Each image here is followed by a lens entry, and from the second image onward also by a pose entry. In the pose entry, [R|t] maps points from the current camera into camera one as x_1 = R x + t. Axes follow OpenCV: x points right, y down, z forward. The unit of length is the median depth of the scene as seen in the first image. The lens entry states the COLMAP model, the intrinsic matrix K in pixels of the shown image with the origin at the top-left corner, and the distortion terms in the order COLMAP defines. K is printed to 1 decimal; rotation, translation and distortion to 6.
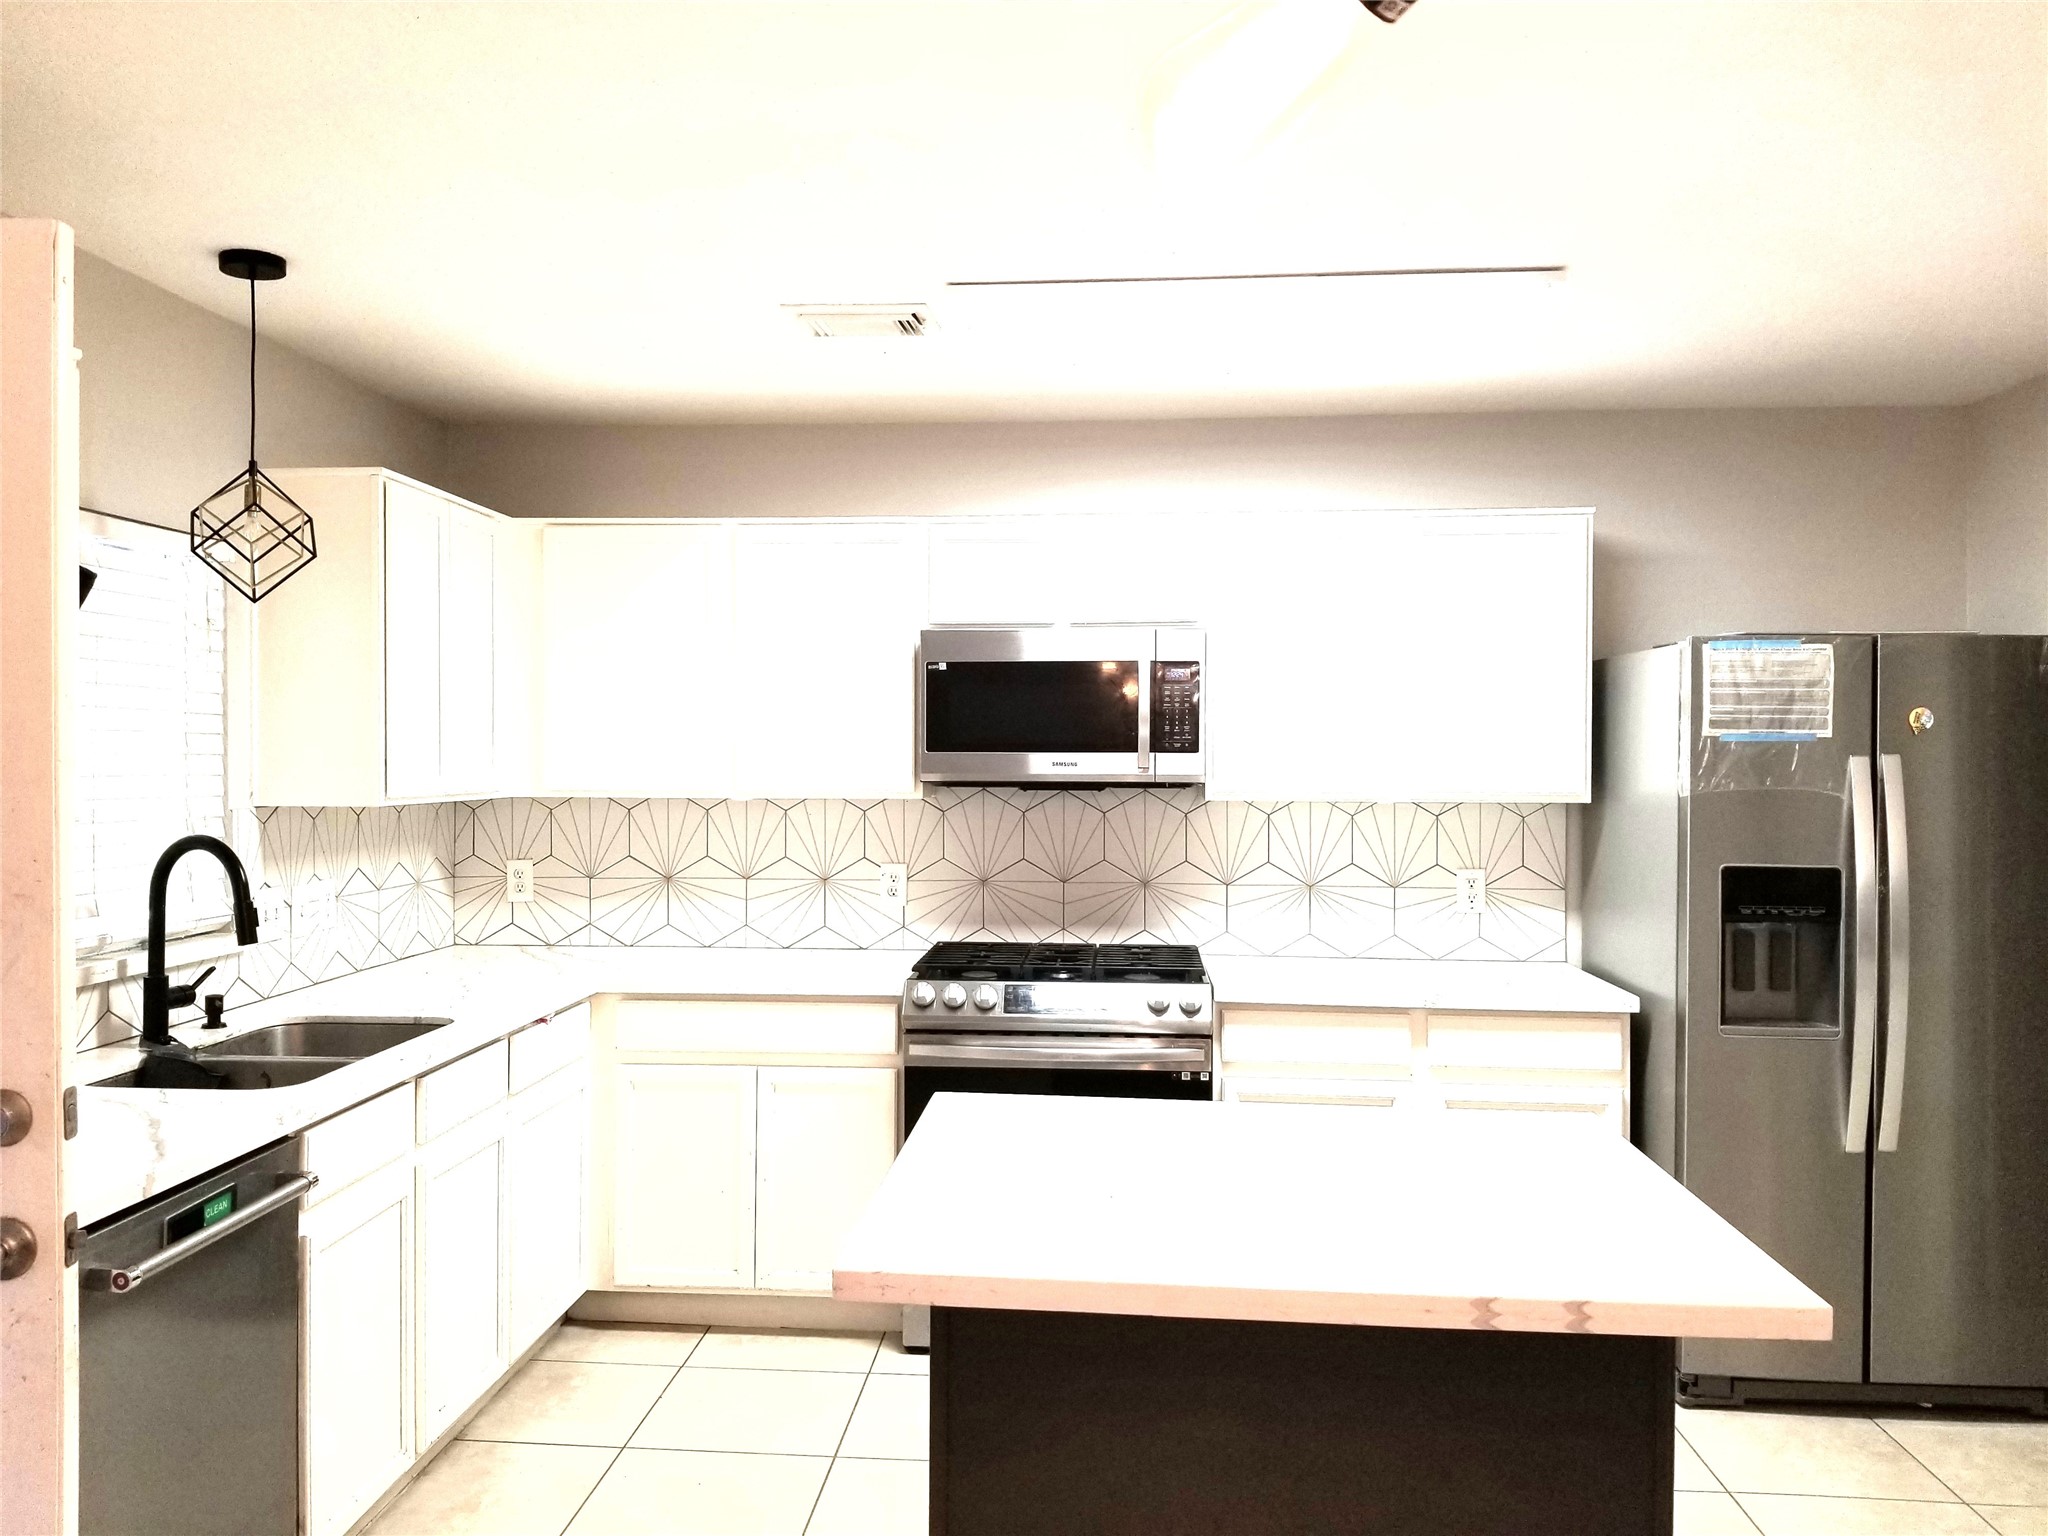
lens RADIAL K [[1616.4, 0, 1014.5], [0, 1616.4, 747.6], [0, 0, 1]] dist [0.069188, -0.099753]
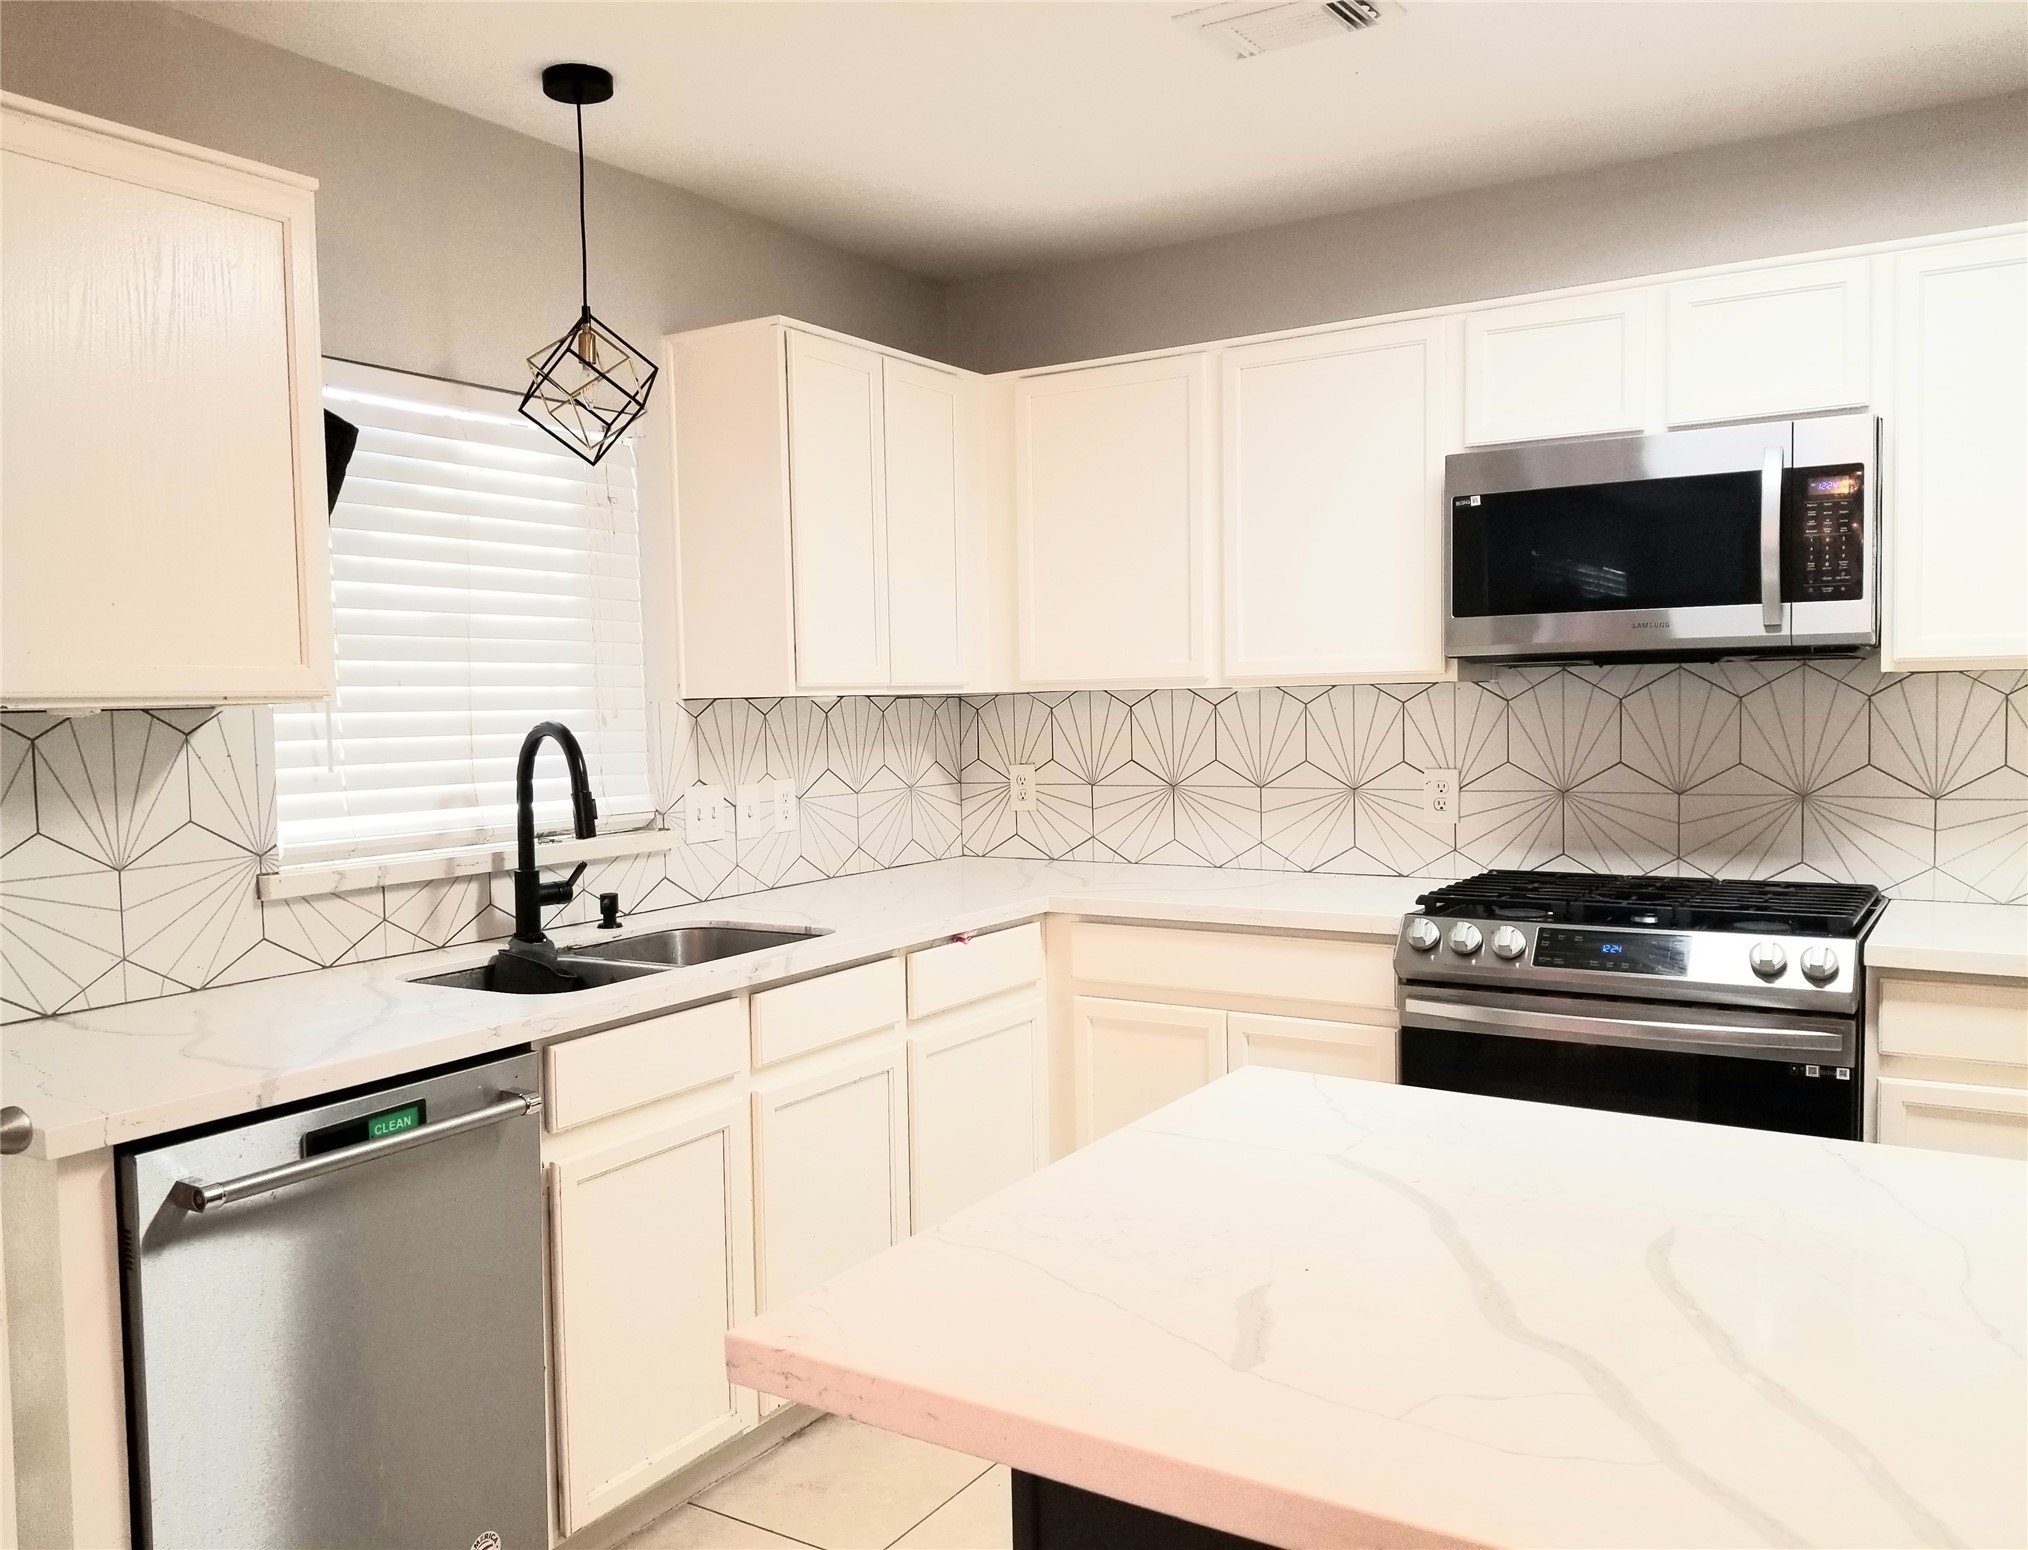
lens RADIAL K [[1610.1, 0, 1012.7], [0, 1610.1, 790.9], [0, 0, 1]] dist [0.018447, -0.016487]
pose [[0.874363, 0.004790, -0.485250, 0.140321], [0.026210, 0.998026, 0.057079, 0.037479], [0.484565, -0.062627, 0.872511, 0.253261]]
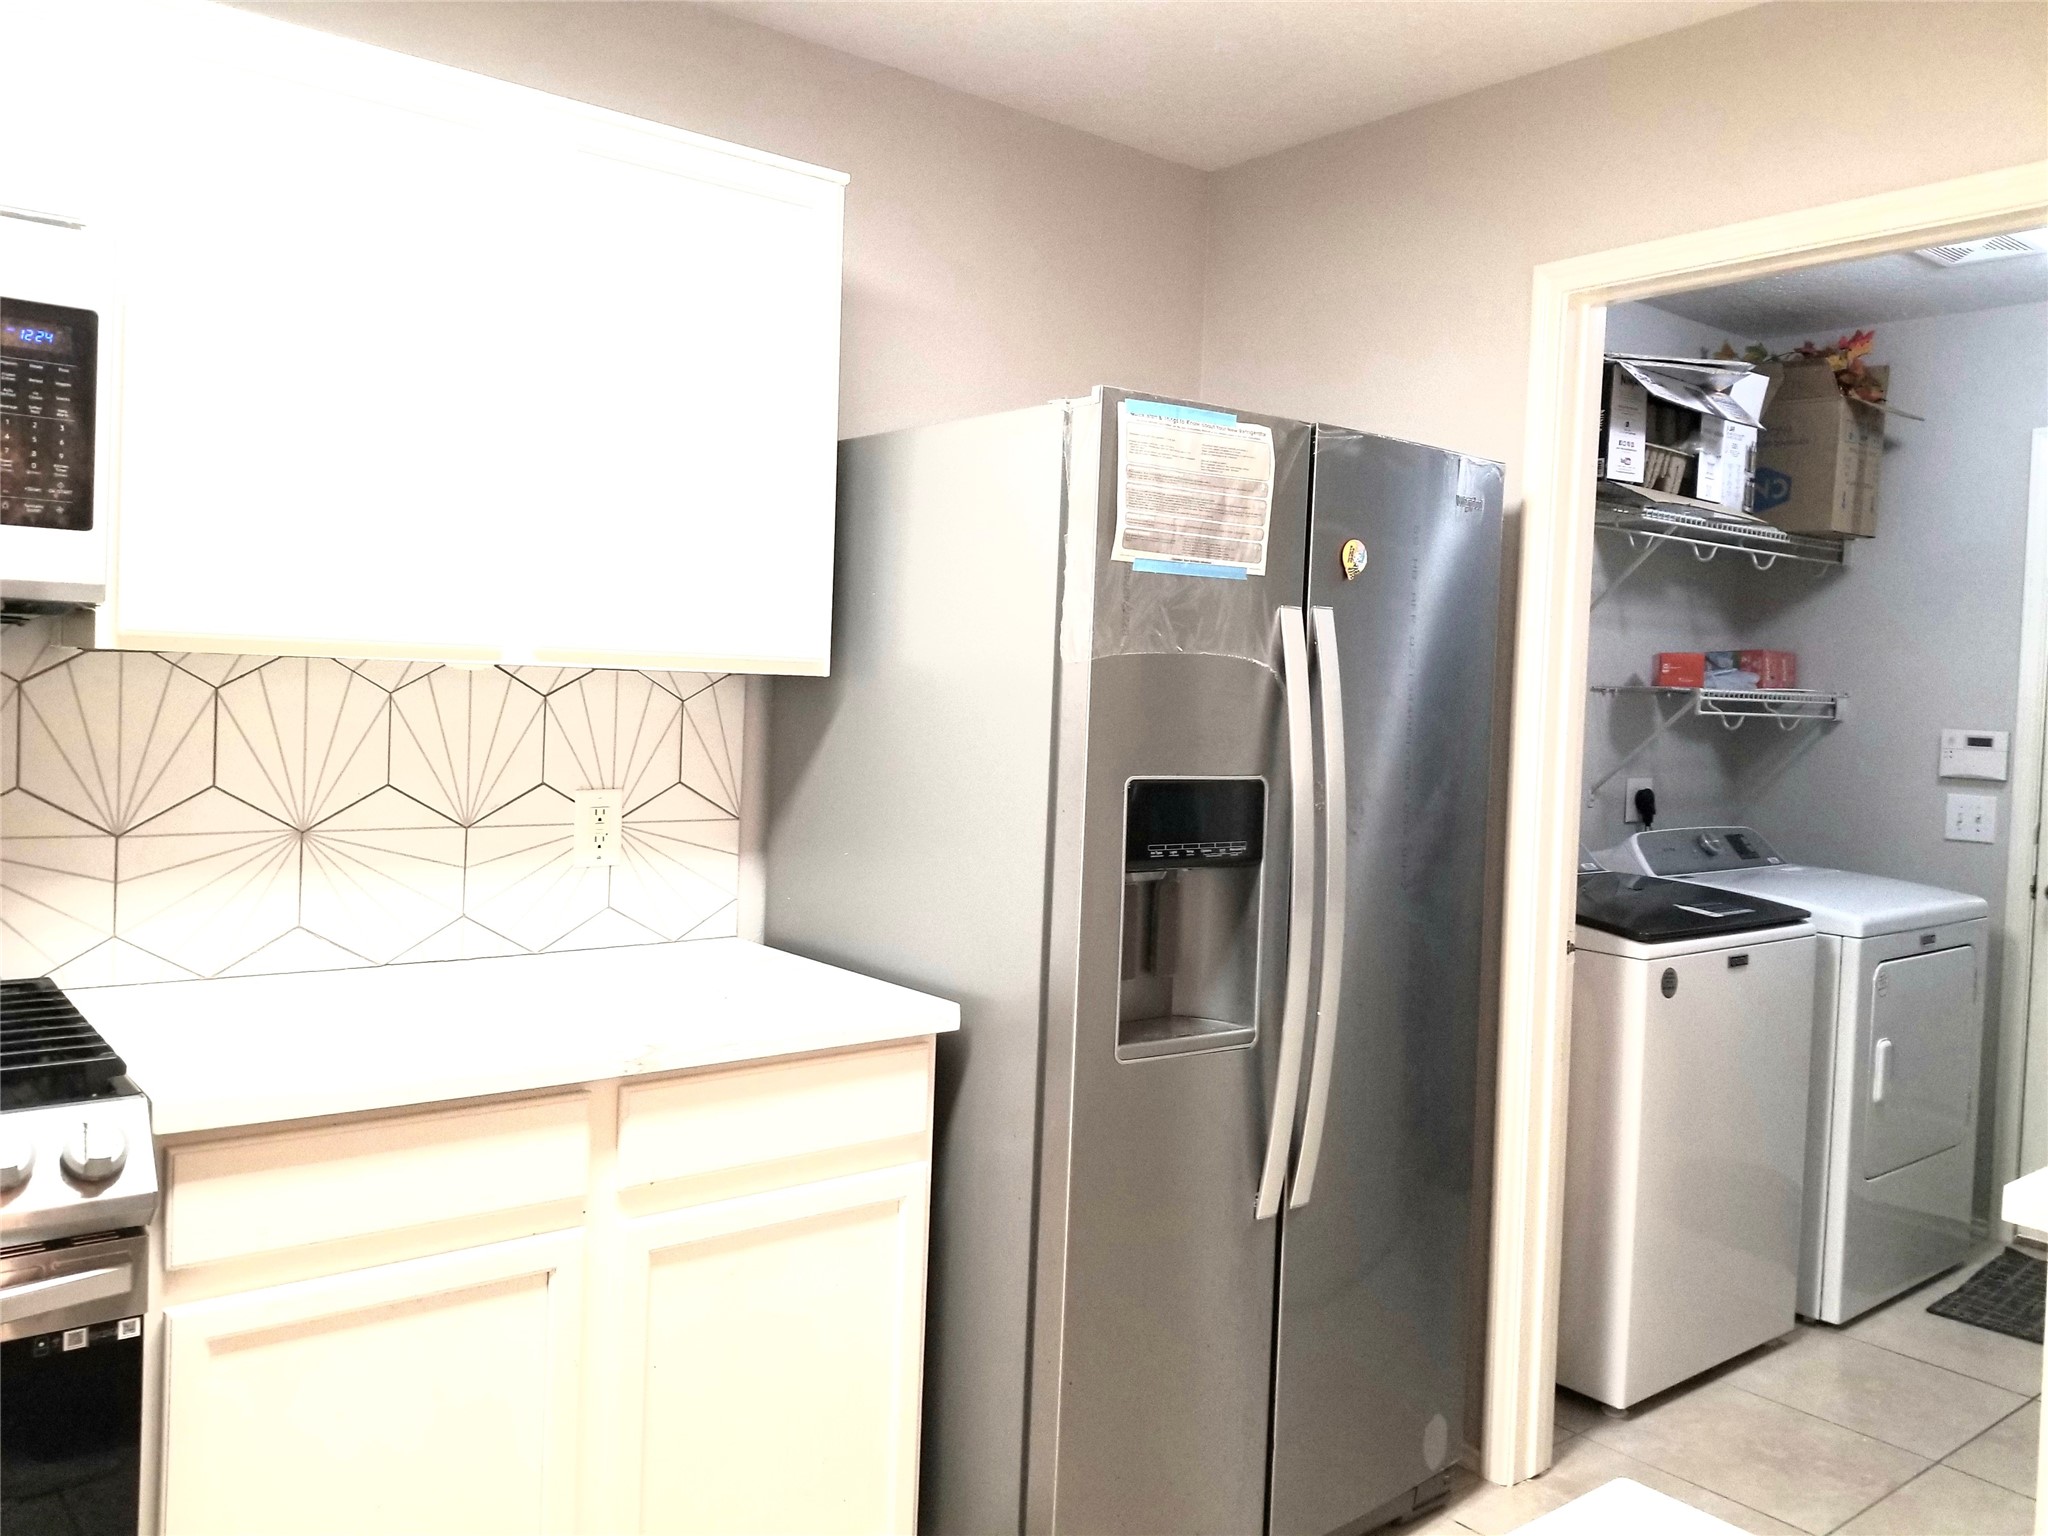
lens RADIAL K [[1616.4, 0, 1027.6], [0, 1616.4, 708.7], [0, 0, 1]] dist [0.069188, -0.099753]
pose [[0.728314, 0.012013, 0.685138, 0.001259], [-0.037594, 0.999041, 0.022447, 0.032462], [-0.684211, -0.042105, 0.728067, 0.560185]]
